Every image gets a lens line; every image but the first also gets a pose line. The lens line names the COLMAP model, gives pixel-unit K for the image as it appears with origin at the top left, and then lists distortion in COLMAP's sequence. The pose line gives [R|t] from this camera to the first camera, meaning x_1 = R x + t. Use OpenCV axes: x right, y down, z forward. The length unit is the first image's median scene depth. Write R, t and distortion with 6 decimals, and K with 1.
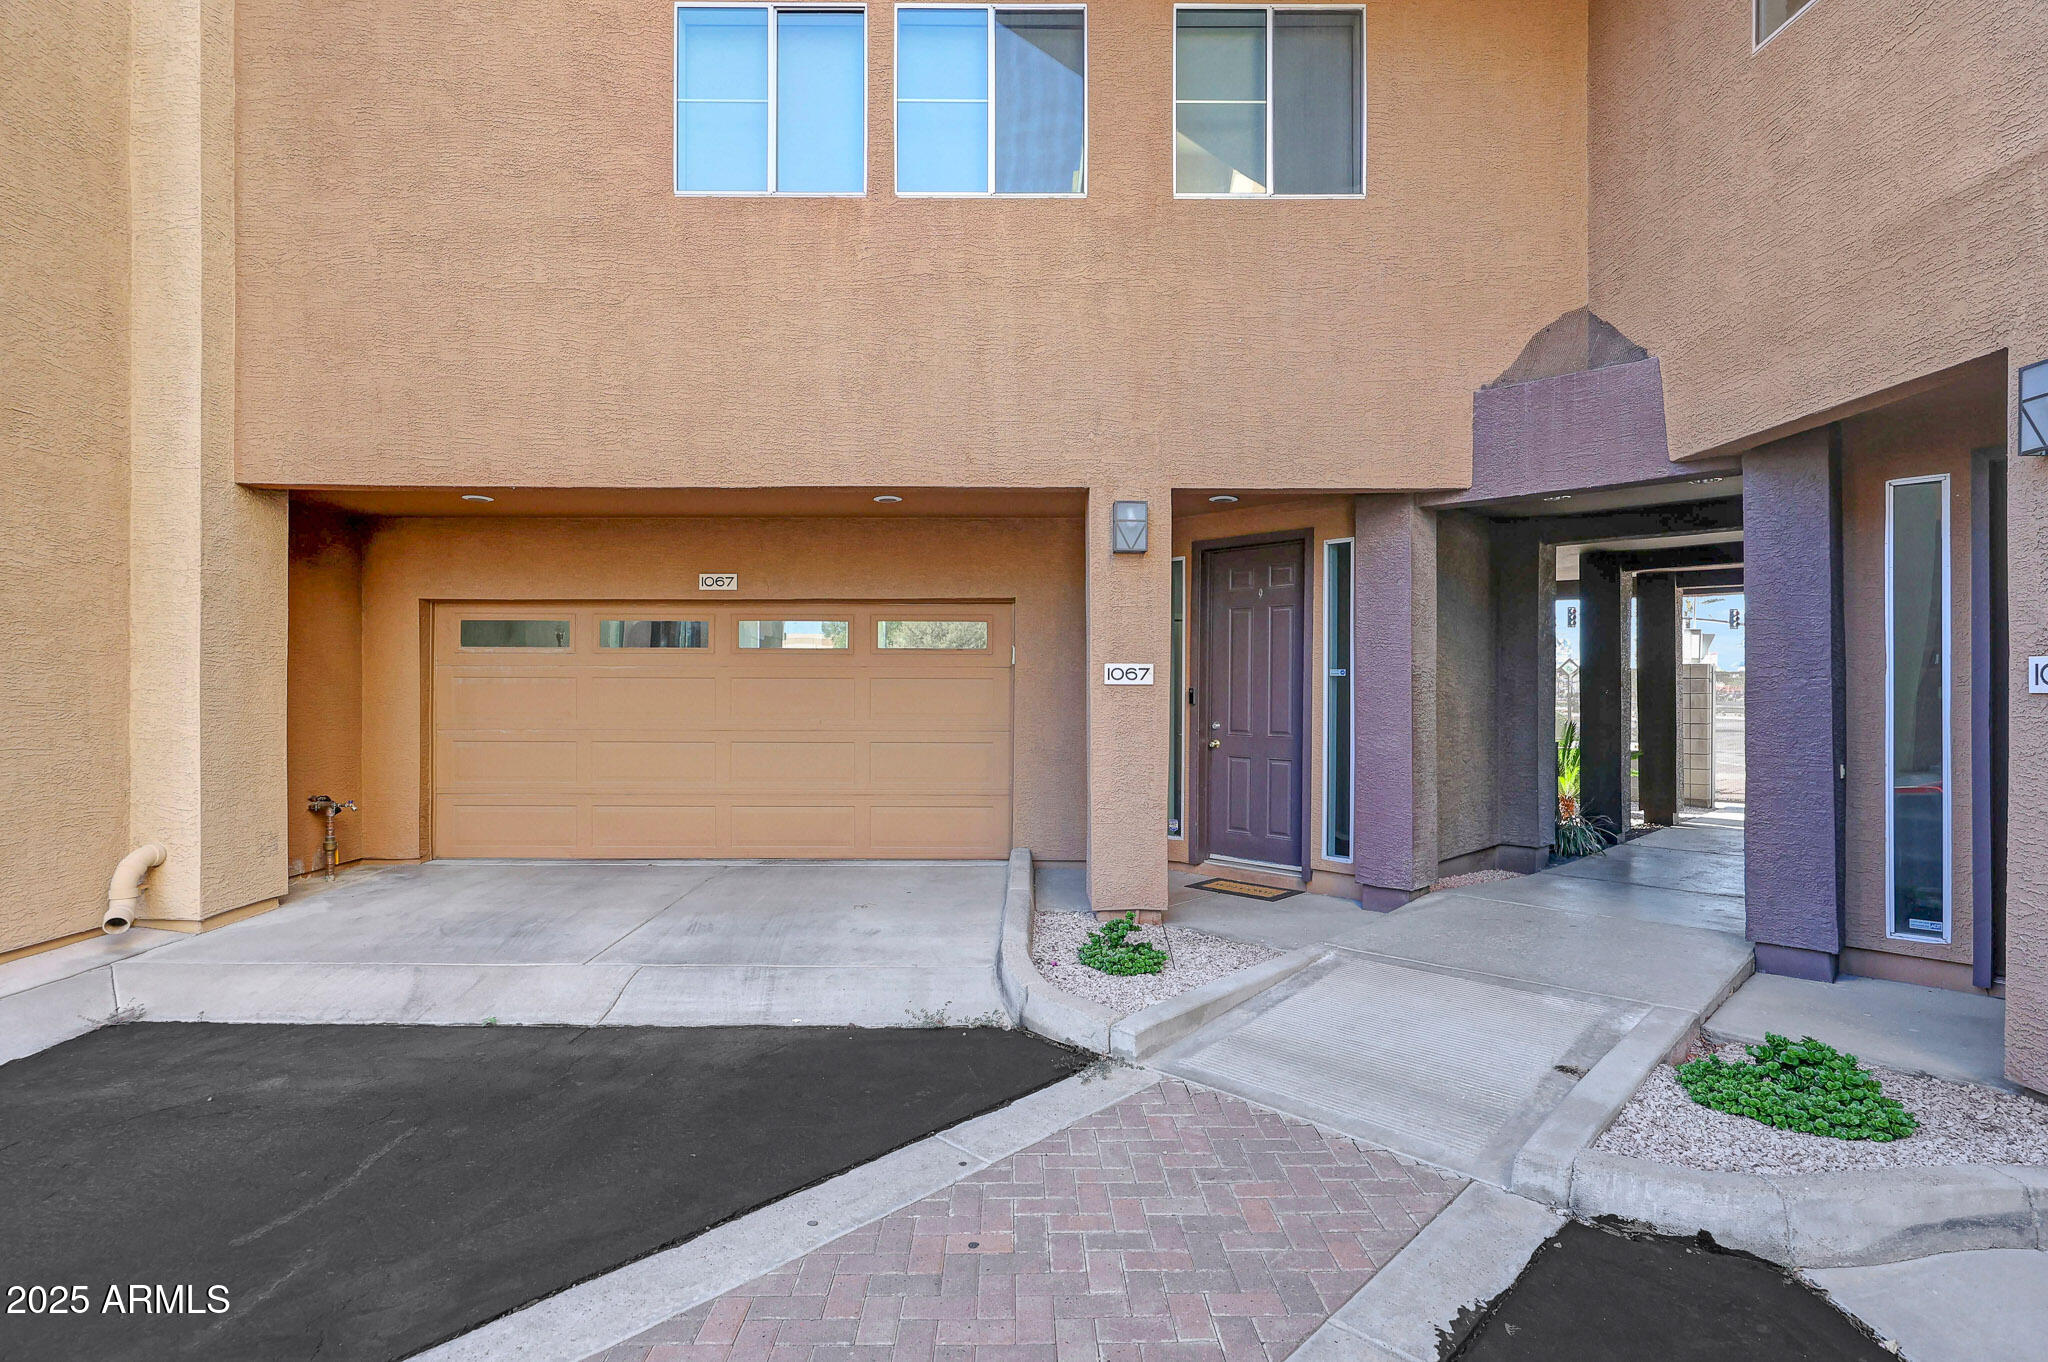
lens RADIAL K [[1003.5, 0, 1025.3], [0, 1003.5, 684.4], [0, 0, 1]] dist [0.002132, 0.000116]
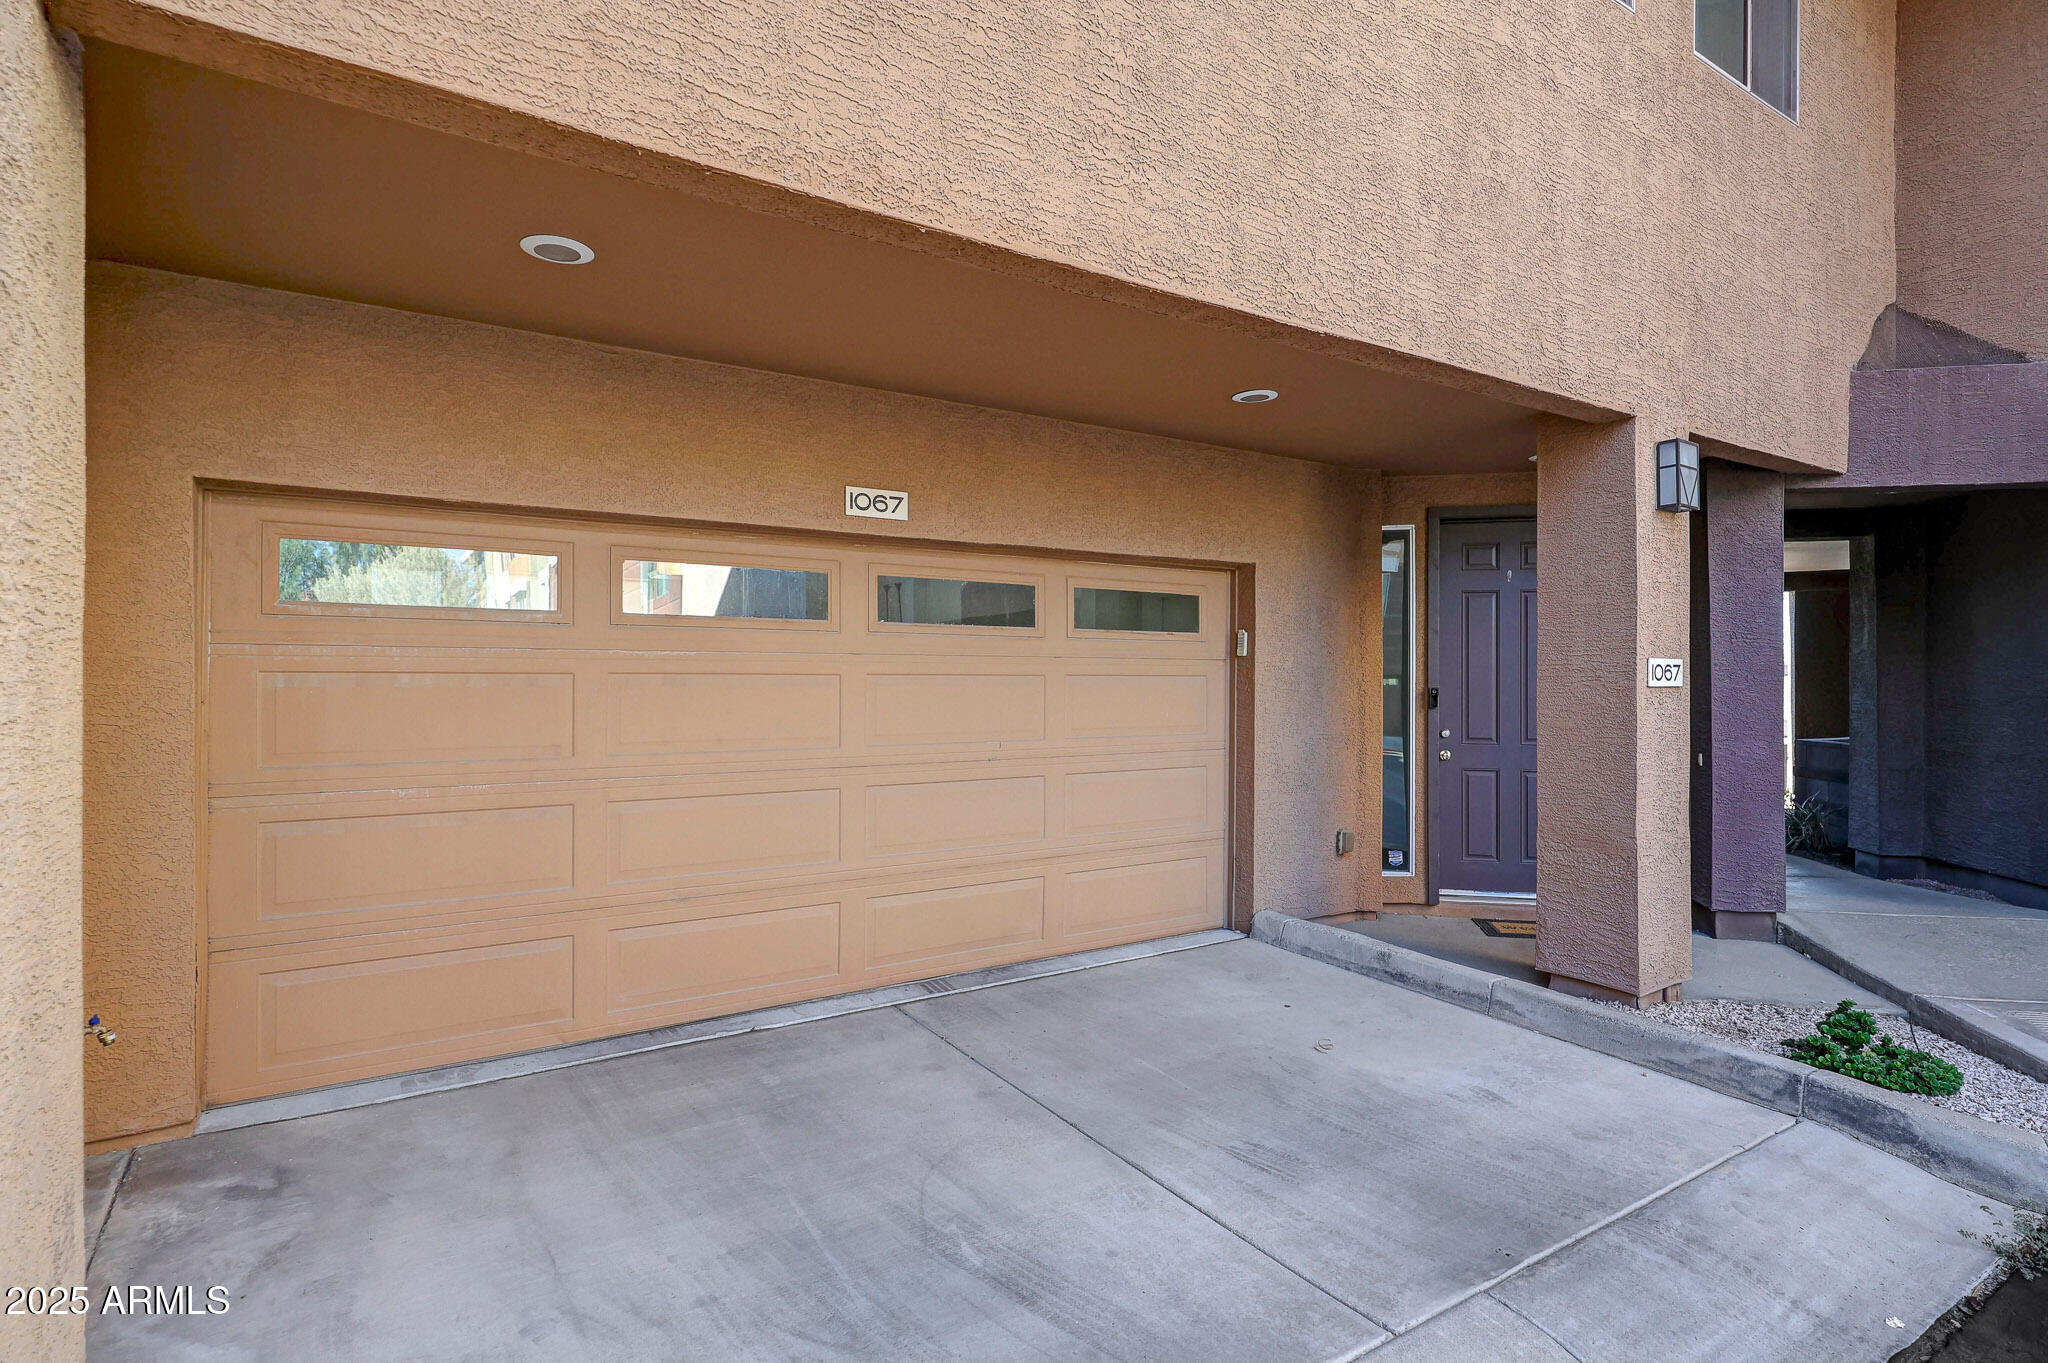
lens RADIAL K [[1022.1, 0, 1024.1], [0, 1022.1, 678.2], [0, 0, 1]] dist [-0.000693, -0.000368]
pose [[0.838805, -0.001889, 0.544429, -0.572672], [-0.000002, 0.999994, 0.003474, -0.006990], [-0.544432, -0.002915, 0.838800, 0.498118]]
